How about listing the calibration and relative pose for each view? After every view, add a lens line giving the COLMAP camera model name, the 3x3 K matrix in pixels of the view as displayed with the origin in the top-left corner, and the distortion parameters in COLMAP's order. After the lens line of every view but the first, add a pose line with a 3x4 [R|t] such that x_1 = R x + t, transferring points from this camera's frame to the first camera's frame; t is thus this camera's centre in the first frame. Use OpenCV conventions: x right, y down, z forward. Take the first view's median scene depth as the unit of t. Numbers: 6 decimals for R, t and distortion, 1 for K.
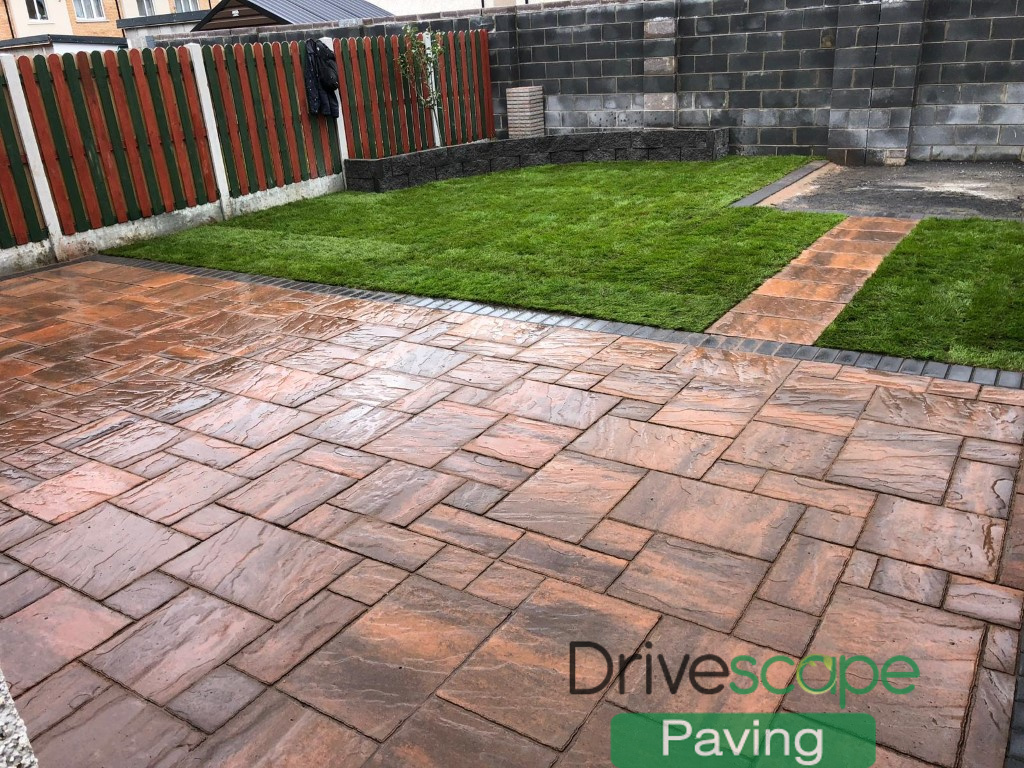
lens RADIAL K [[841.7, 0, 512.9], [0, 841.7, 390.7], [0, 0, 1]] dist [0.034951, -0.035906]
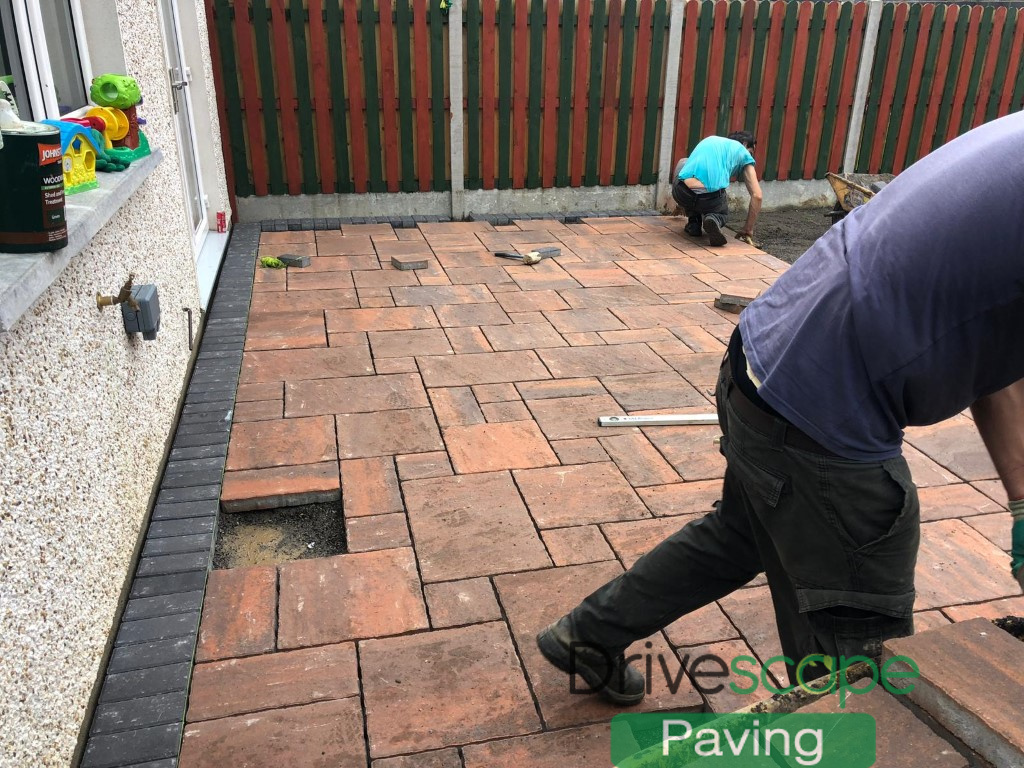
lens RADIAL K [[841.7, 0, 518.3], [0, 841.7, 385.2], [0, 0, 1]] dist [0.034951, -0.035906]
pose [[0.719197, 0.339398, -0.606271, 0.035243], [-0.321516, 0.936099, 0.142637, -0.063434], [0.615940, 0.092342, 0.782362, 0.182902]]
